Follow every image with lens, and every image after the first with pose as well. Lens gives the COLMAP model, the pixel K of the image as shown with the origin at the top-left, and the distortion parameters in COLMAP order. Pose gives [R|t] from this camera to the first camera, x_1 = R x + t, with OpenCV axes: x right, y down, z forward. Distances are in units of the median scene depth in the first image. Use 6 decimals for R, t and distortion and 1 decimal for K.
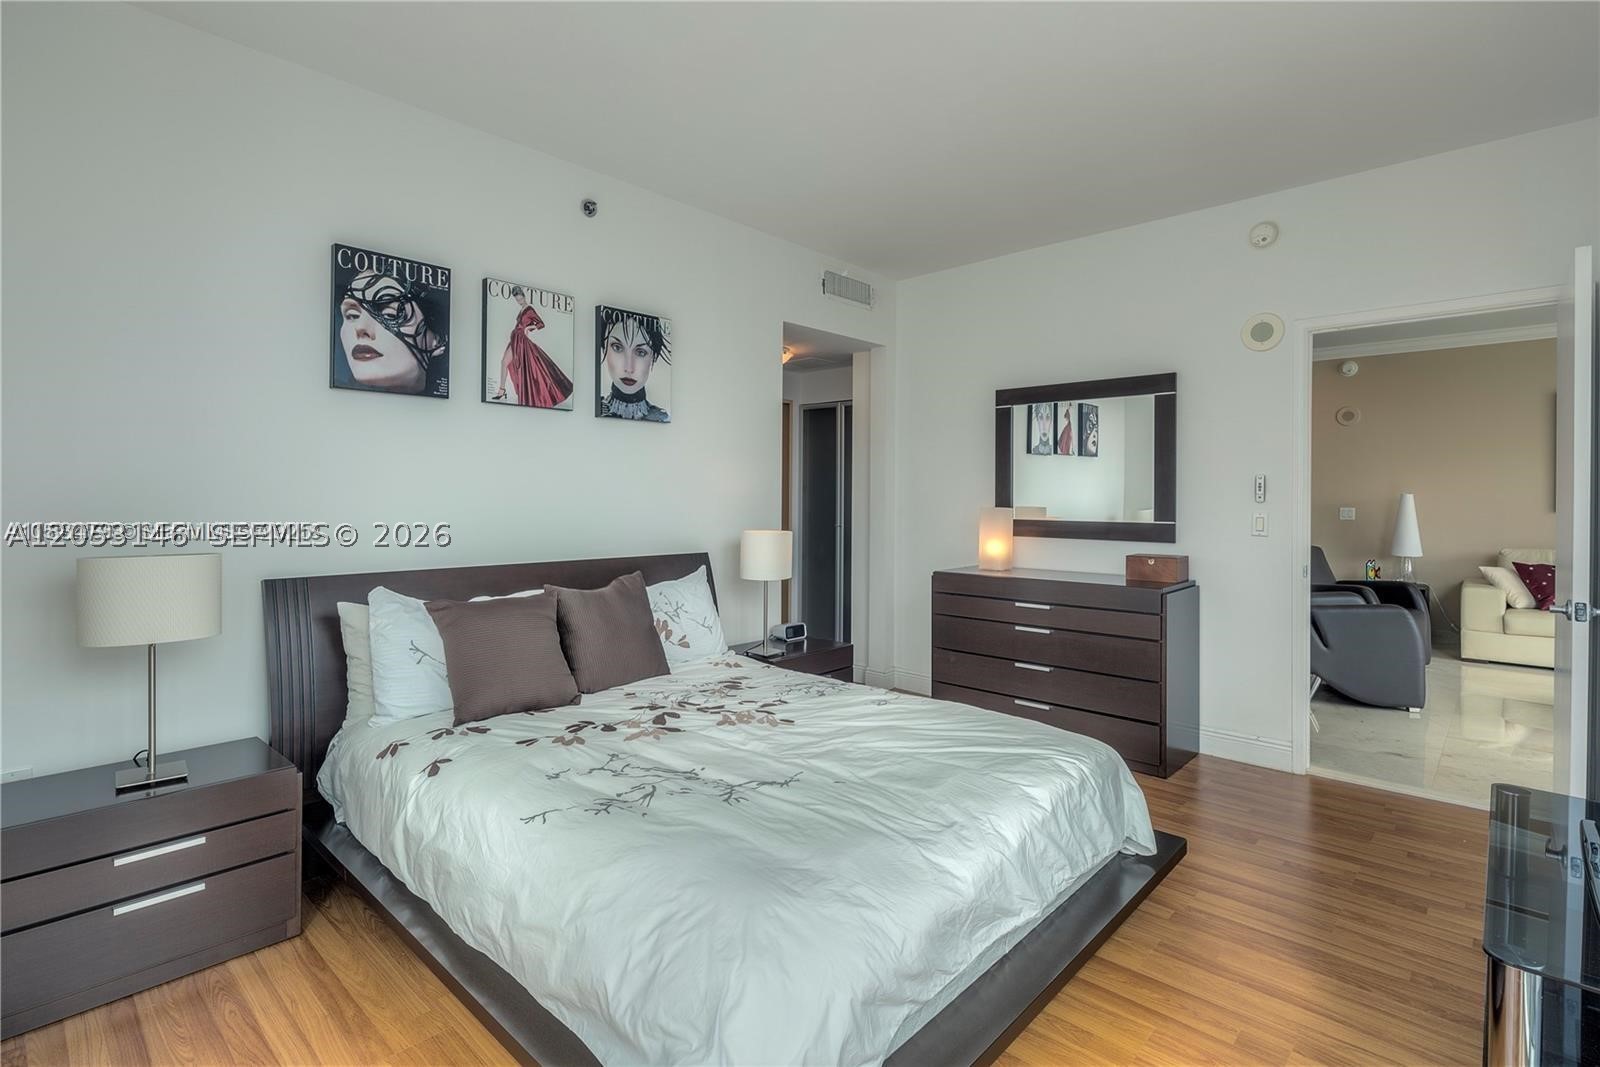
lens RADIAL K [[769.5, 0, 773.1], [0, 769.5, 494.5], [0, 0, 1]] dist [0.005955, -0.005483]
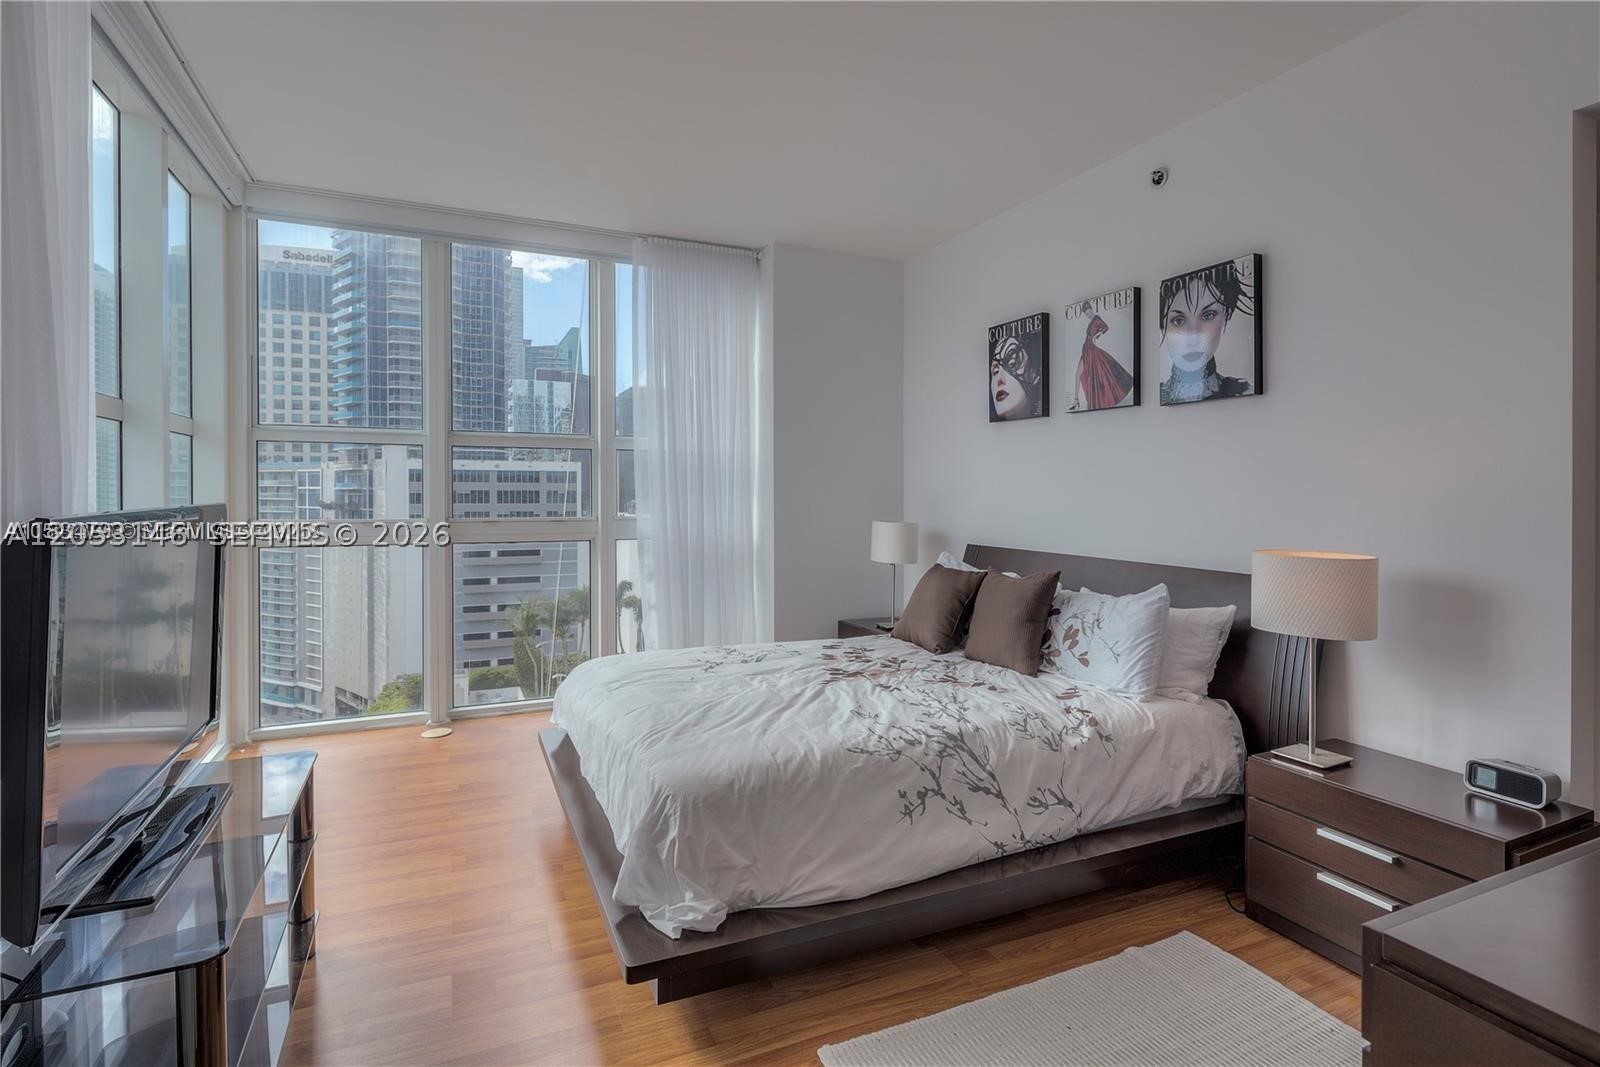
lens RADIAL K [[769.5, 0, 780.7], [0, 769.5, 502.2], [0, 0, 1]] dist [0.005955, -0.005483]
pose [[-0.385166, 0.011569, -0.922775, 0.856741], [0.001565, 0.999928, 0.011883, -0.000458], [0.922846, 0.003133, -0.385156, 1.037015]]
